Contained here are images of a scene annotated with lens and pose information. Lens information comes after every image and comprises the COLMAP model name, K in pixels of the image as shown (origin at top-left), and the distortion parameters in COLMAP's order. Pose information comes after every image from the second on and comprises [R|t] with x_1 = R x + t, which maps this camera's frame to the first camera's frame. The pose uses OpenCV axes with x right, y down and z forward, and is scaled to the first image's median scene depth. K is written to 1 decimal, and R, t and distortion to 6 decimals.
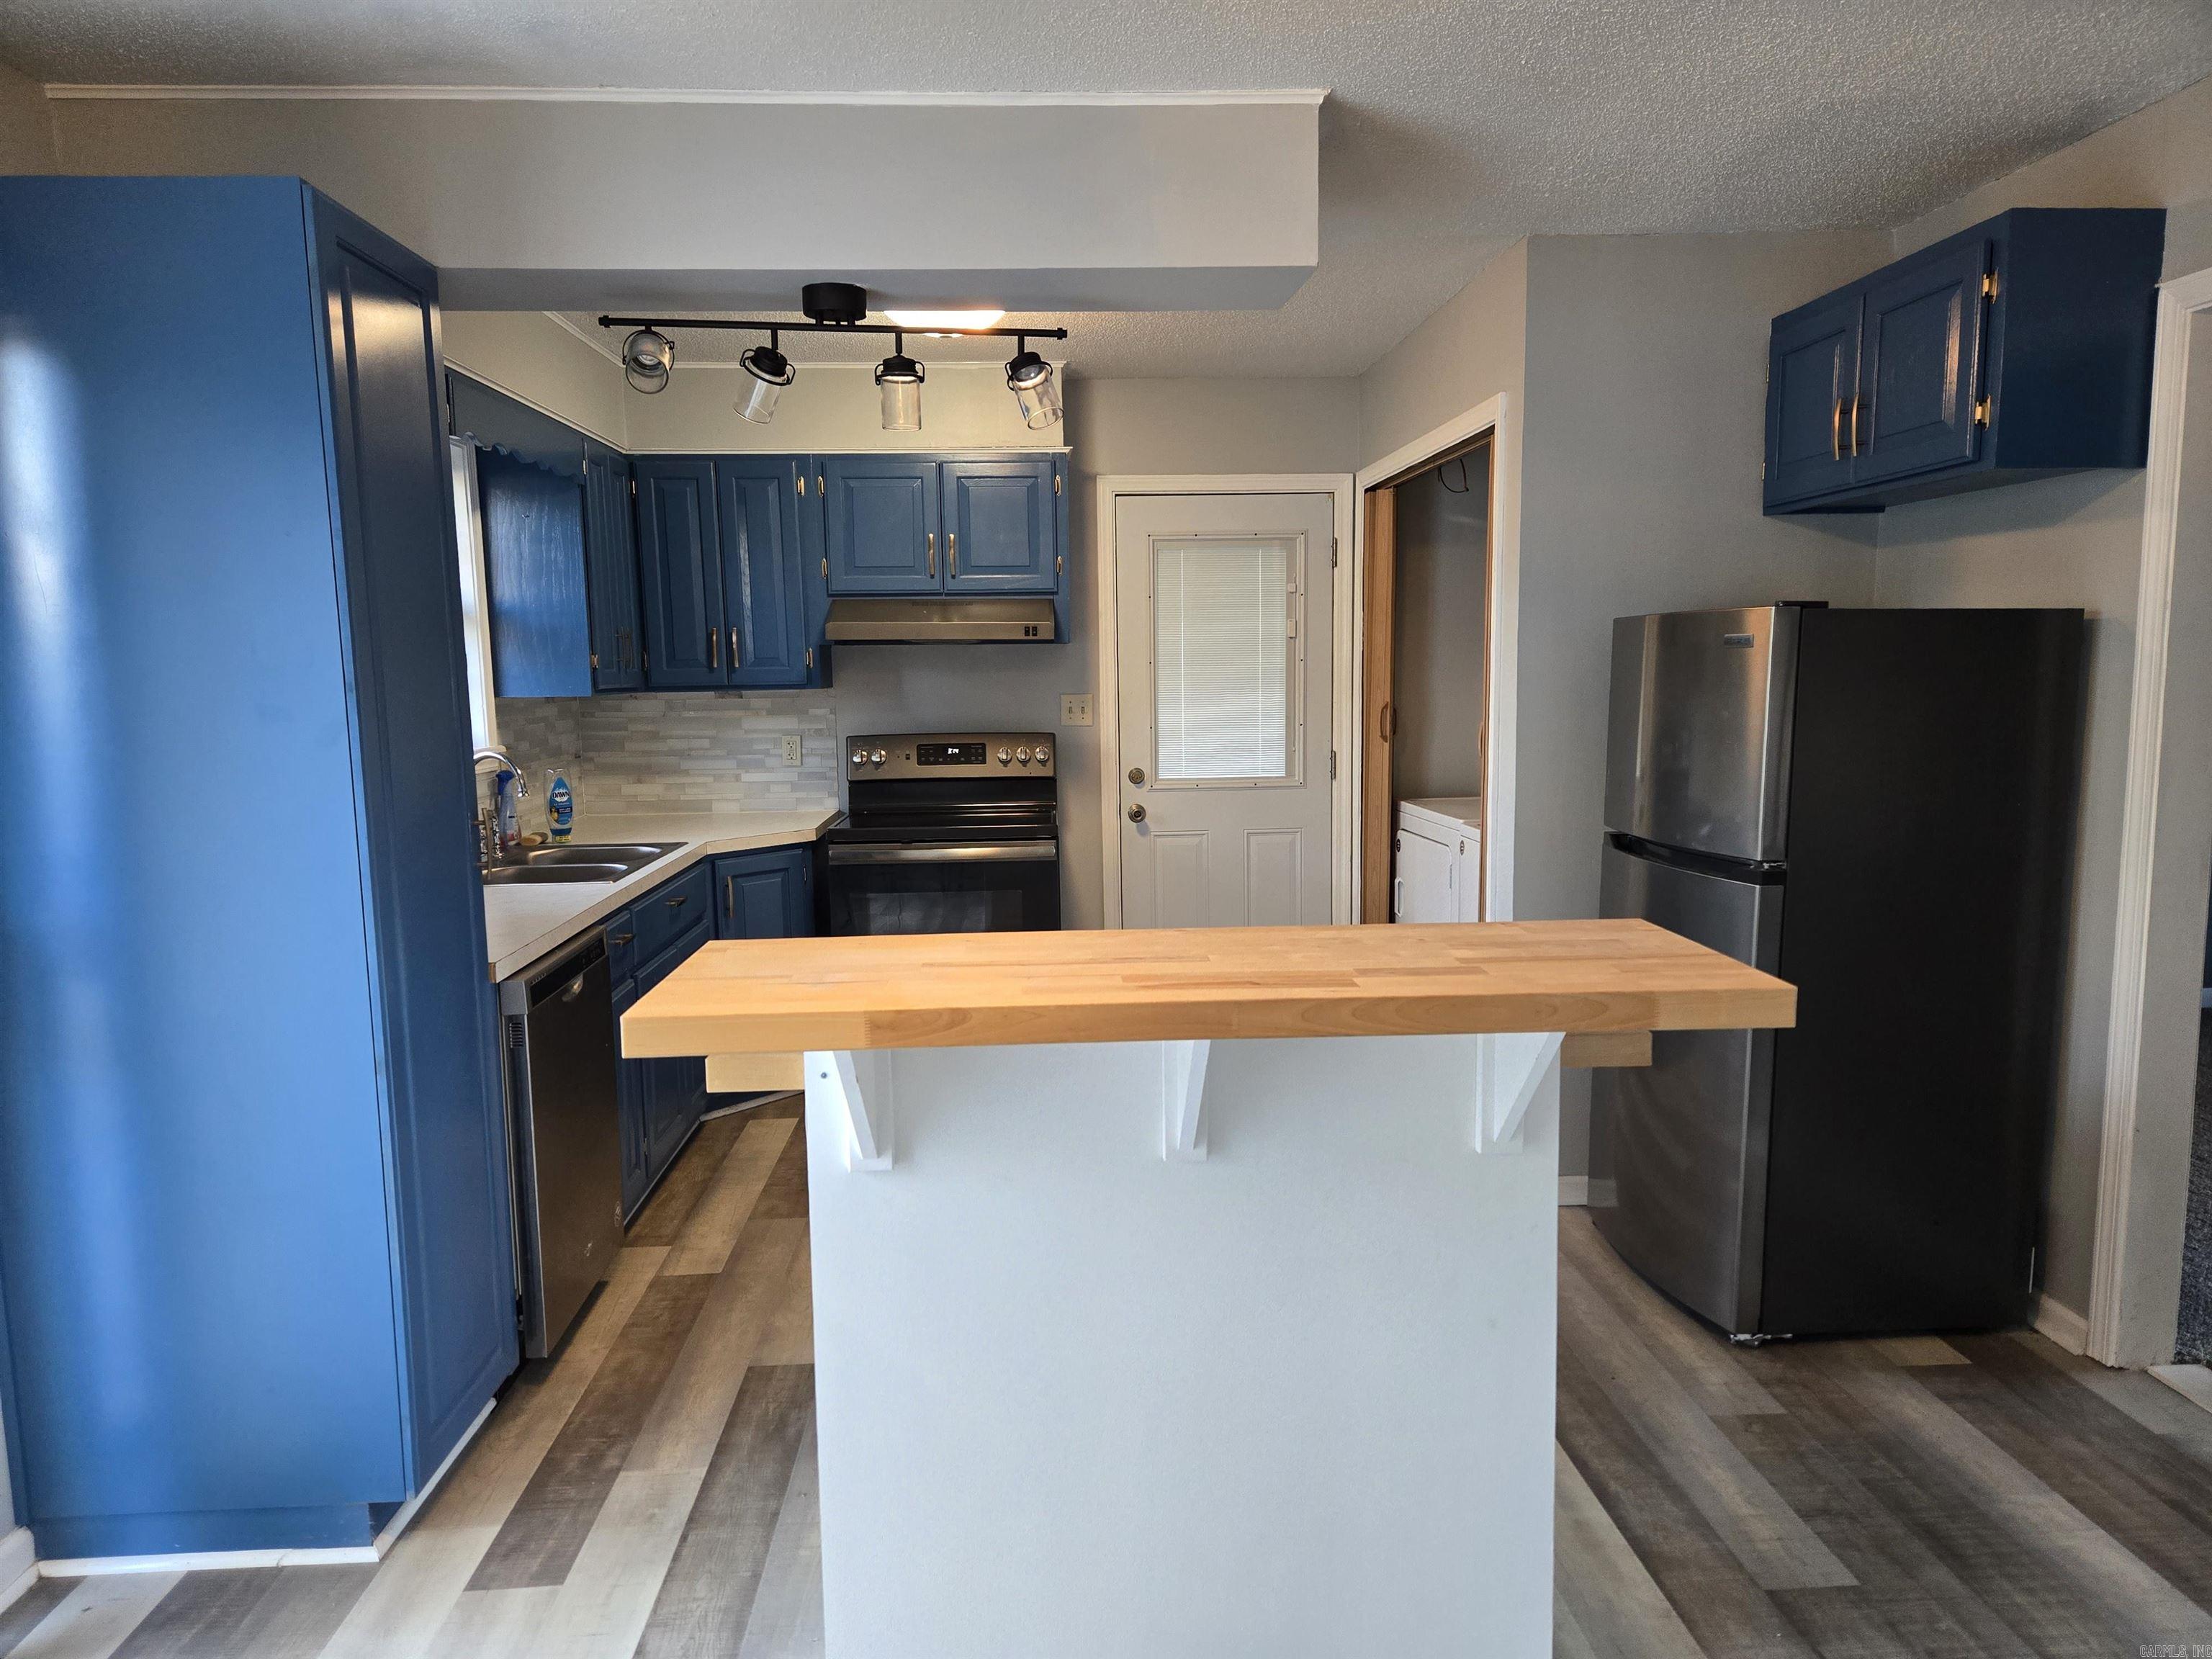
lens RADIAL K [[1472.9, 0, 1111.3], [0, 1472.9, 835.8], [0, 0, 1]] dist [0.059101, -0.054635]
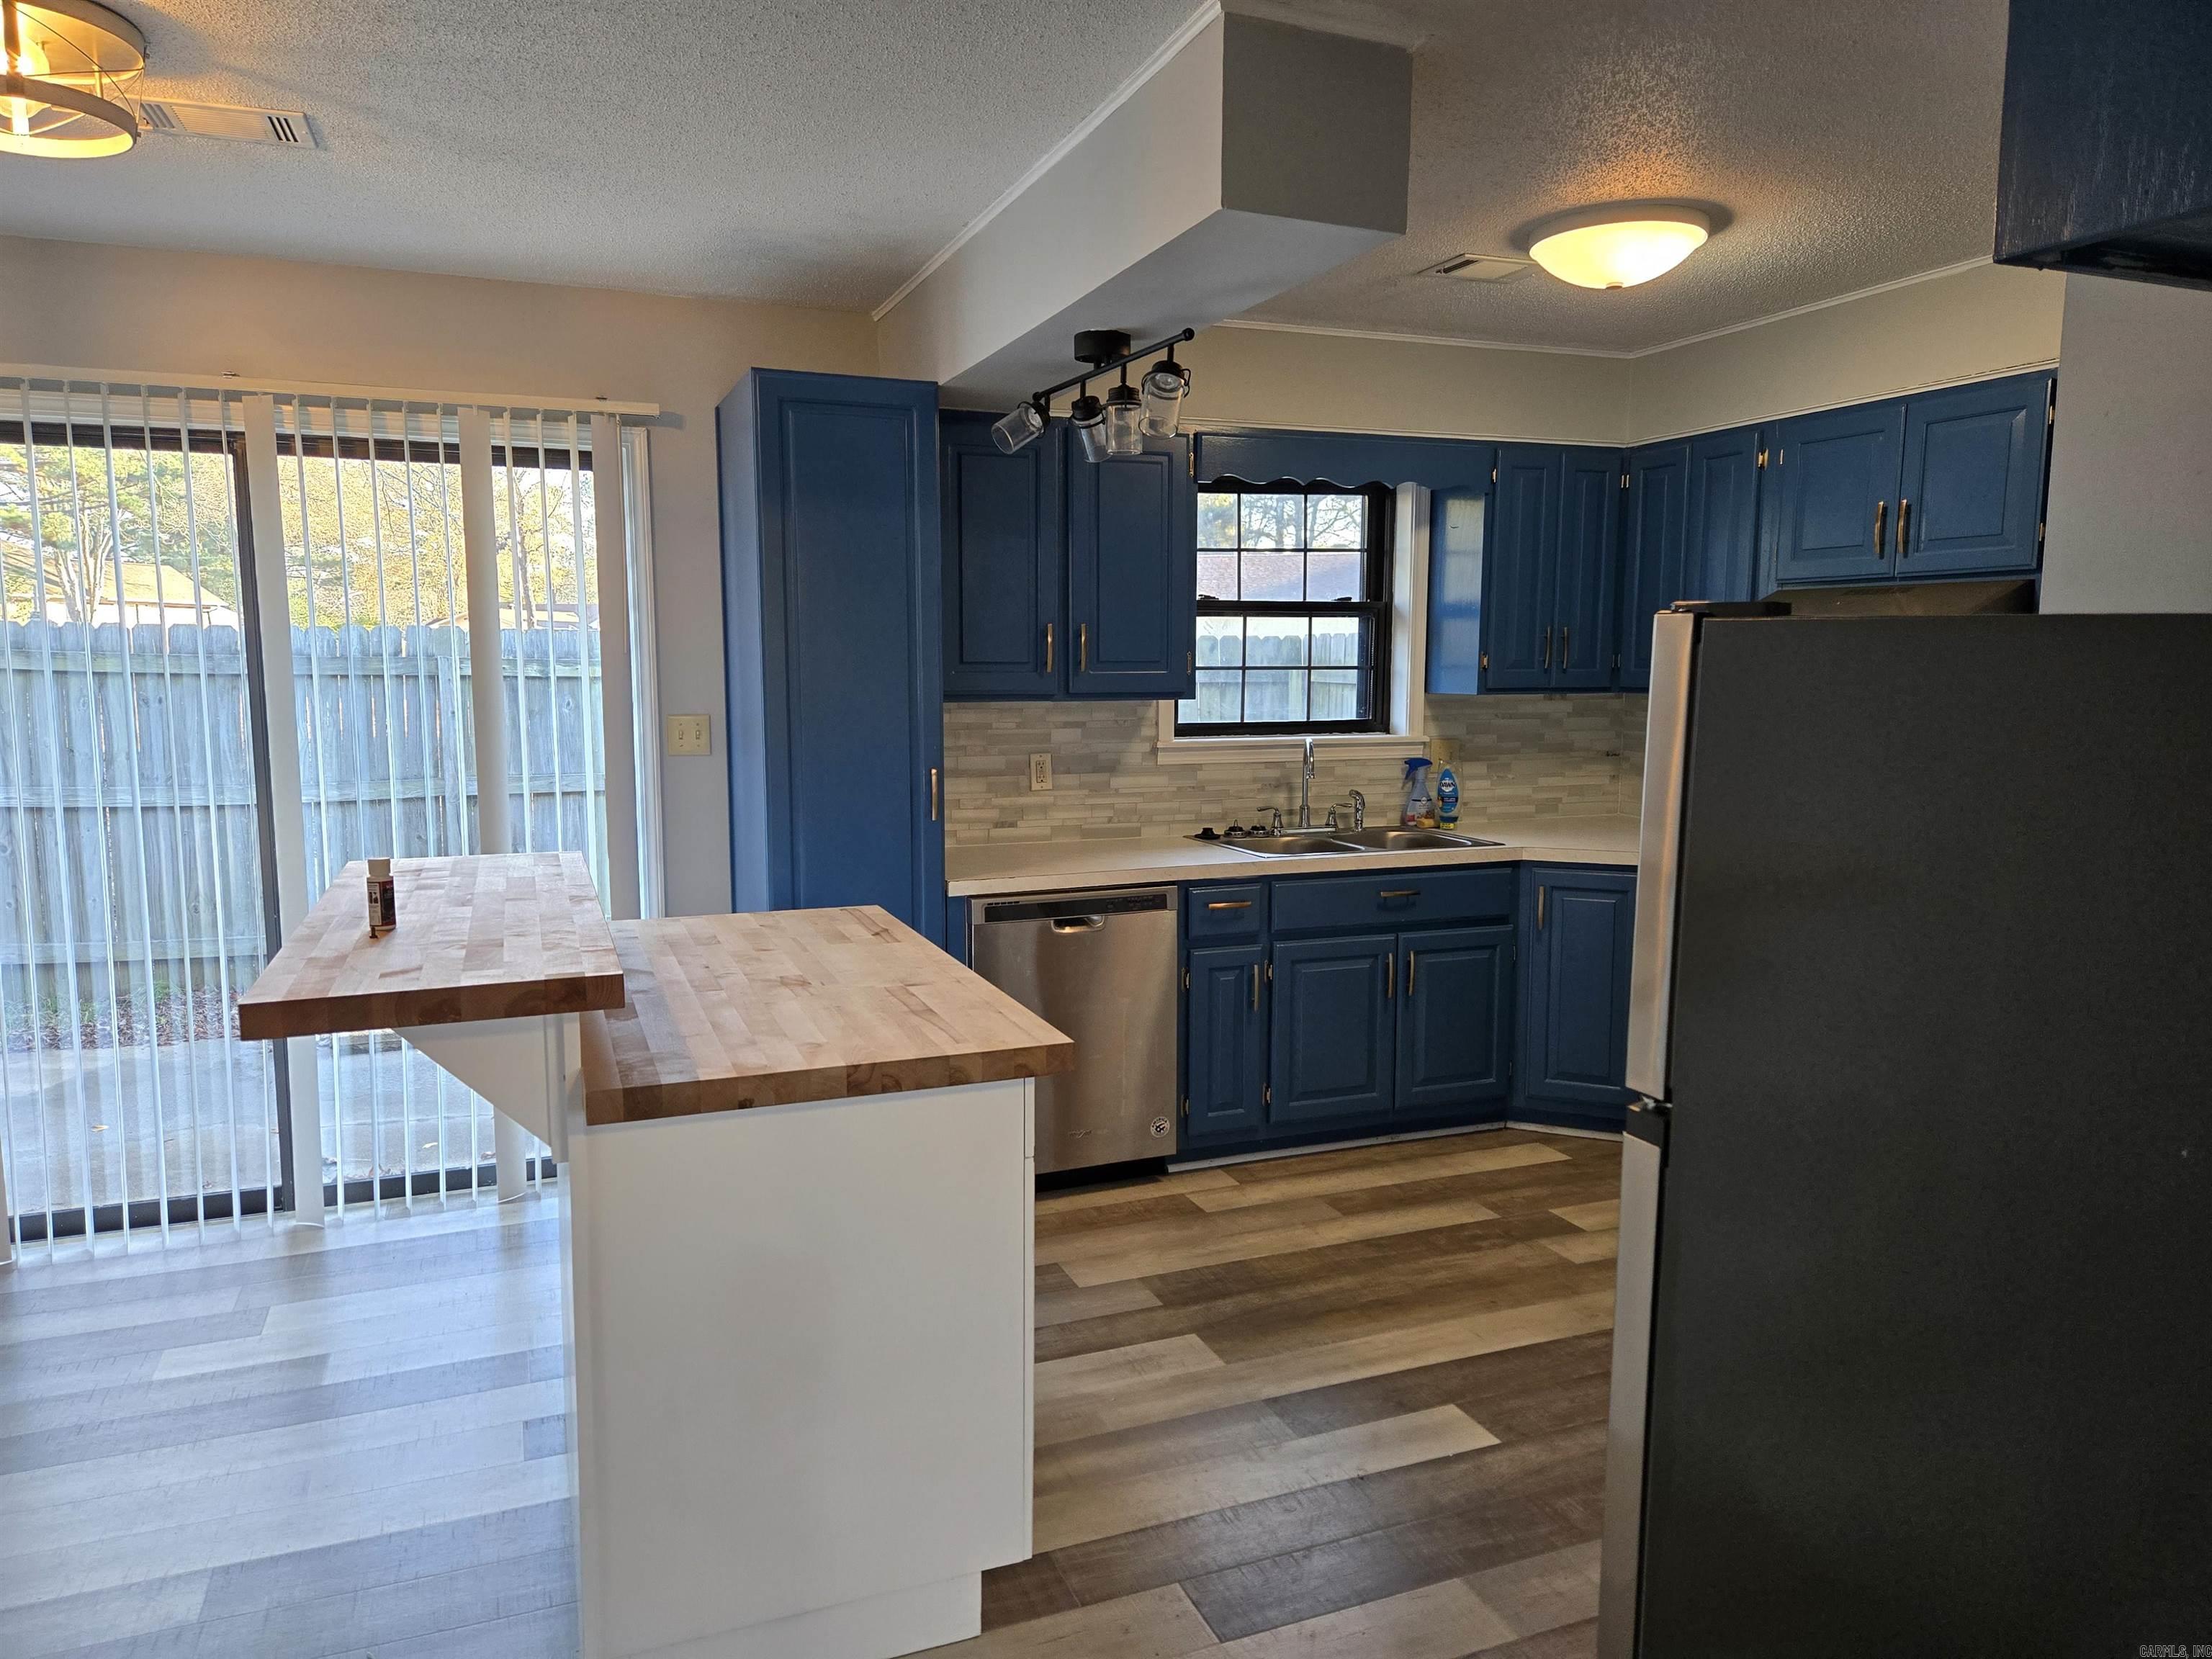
lens RADIAL K [[1478.4, 0, 1106.0], [0, 1478.4, 829.5], [0, 0, 1]] dist [0.059818, -0.052378]
pose [[0.323711, 0.126989, -0.937595, 0.839668], [-0.119869, 0.988472, 0.092494, -0.098110], [0.938532, 0.082447, 0.335202, 0.617426]]
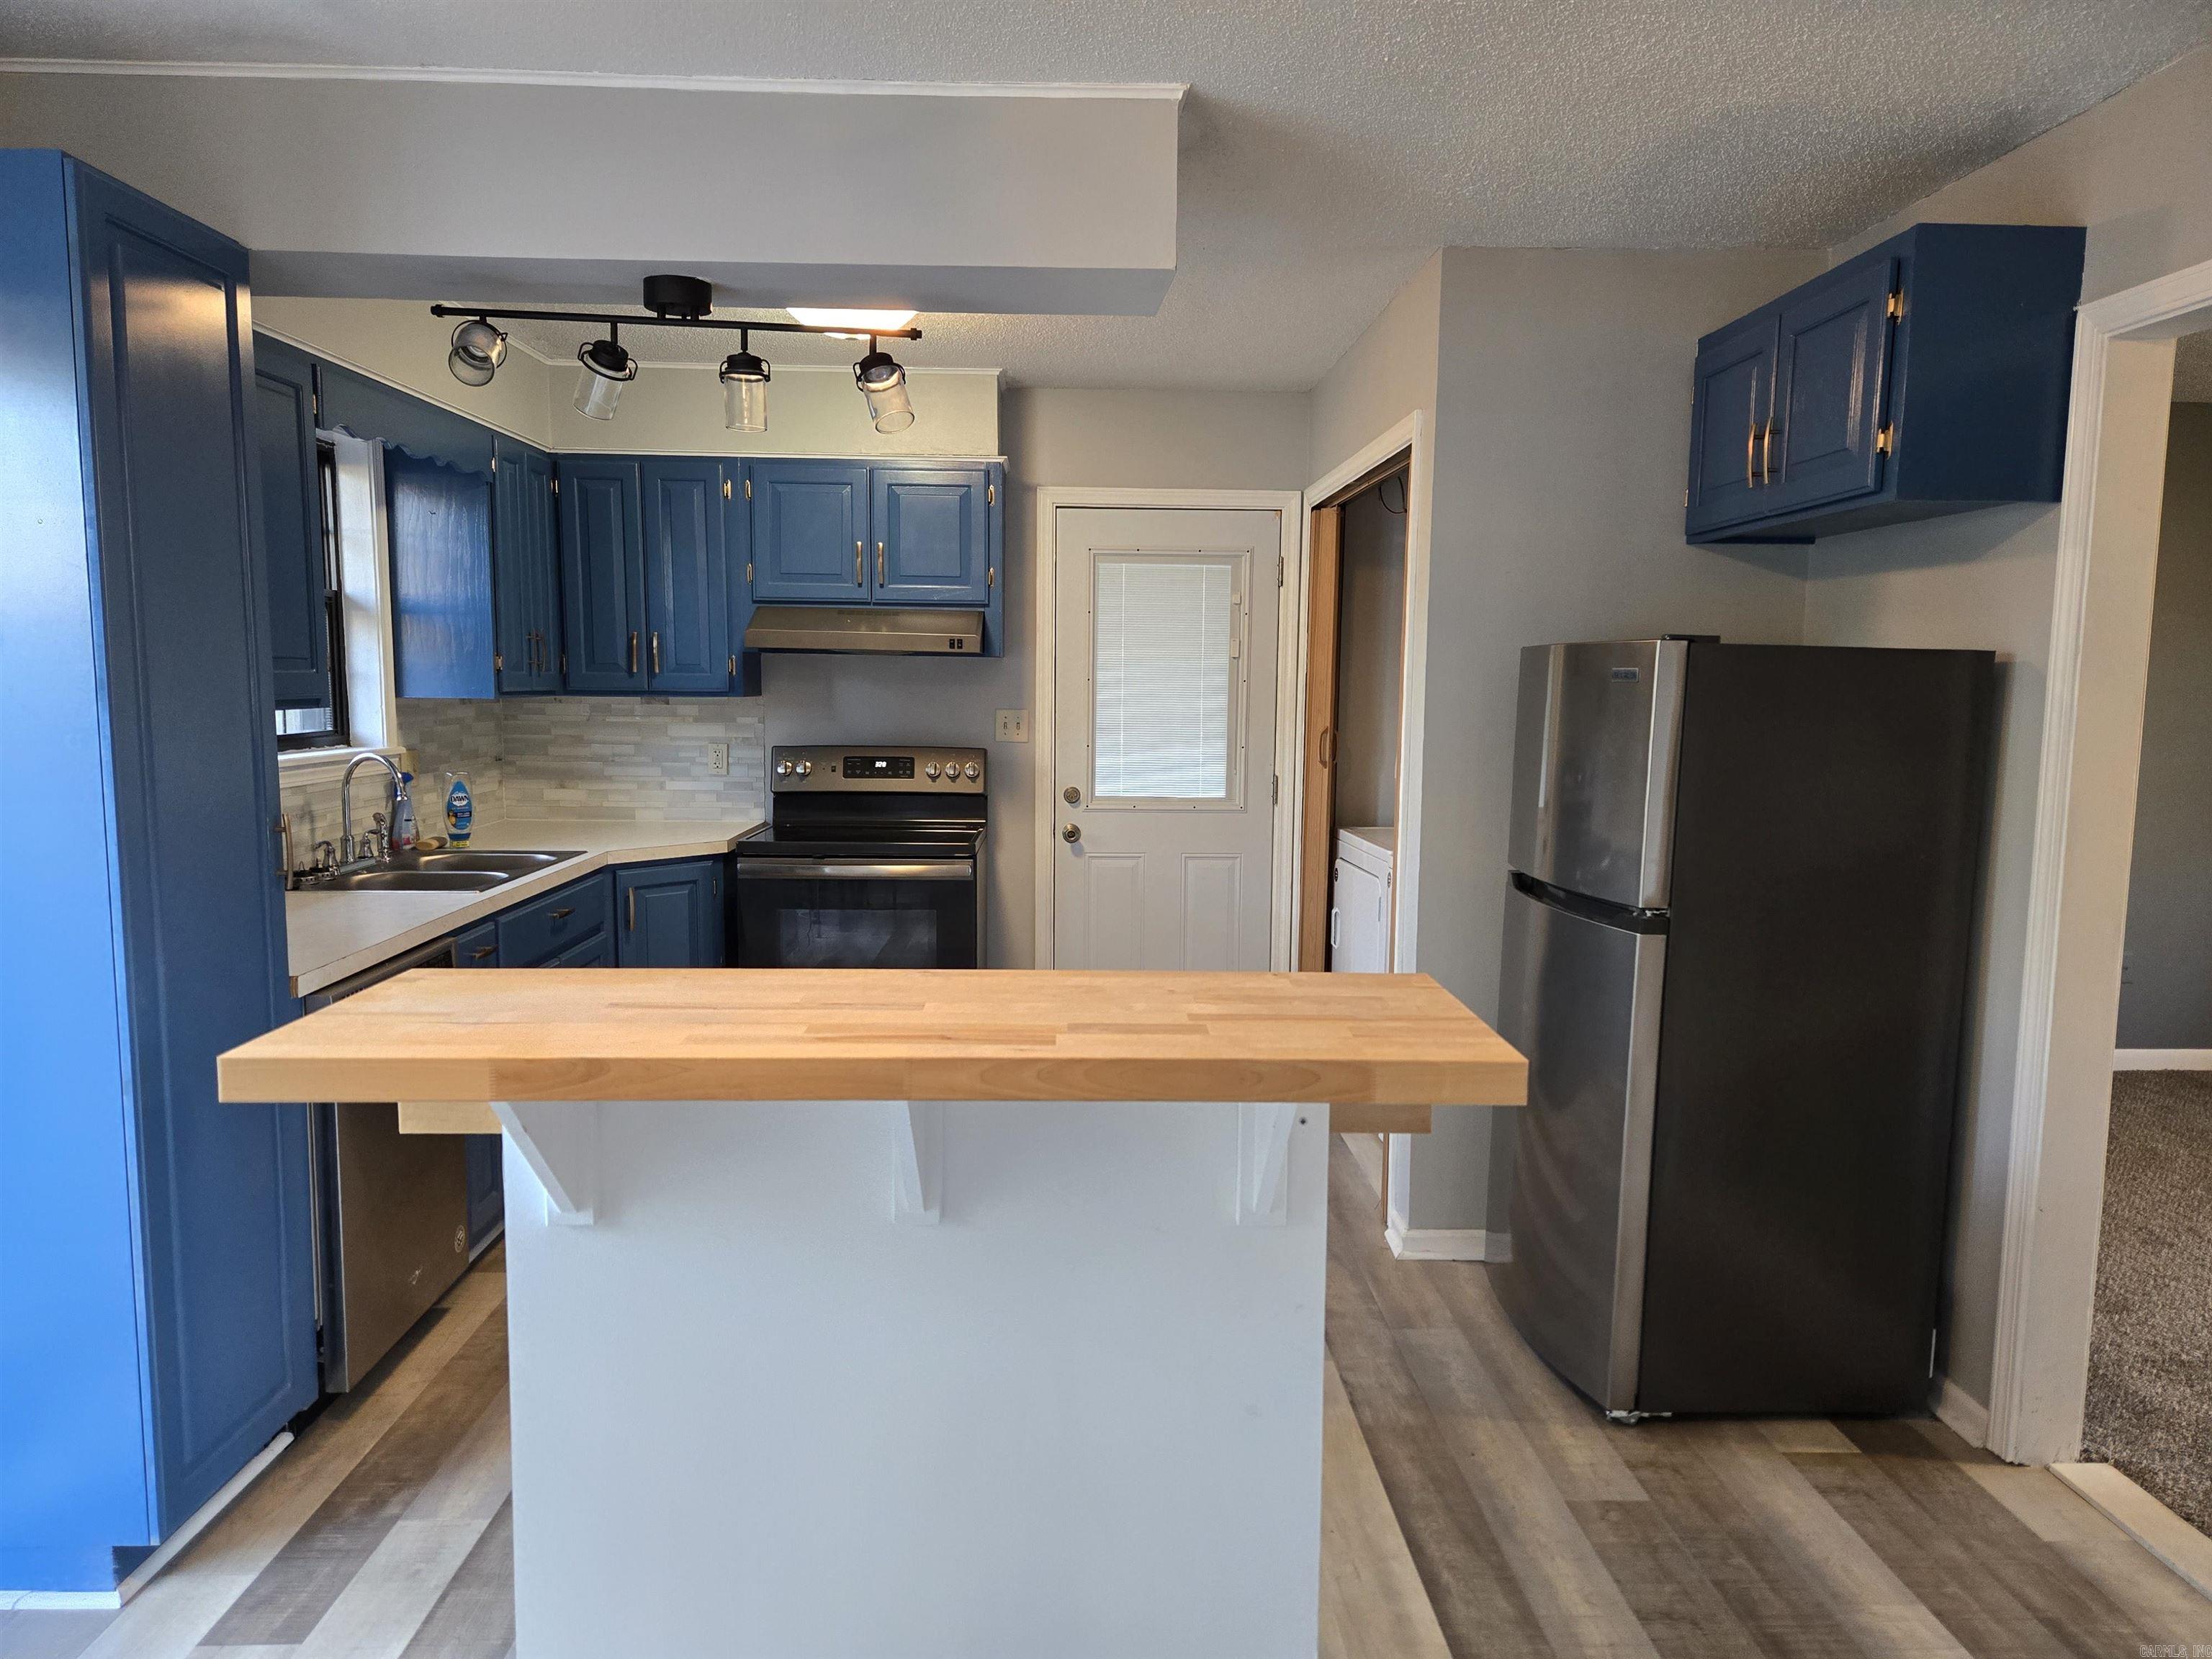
lens RADIAL K [[1478.4, 0, 1106.0], [0, 1478.4, 829.5], [0, 0, 1]] dist [0.059818, -0.052378]
pose [[0.999357, 0.028956, -0.021157, 0.111405], [-0.029245, 0.999482, -0.013468, -0.010010], [0.020756, 0.014078, 0.999685, 0.045430]]
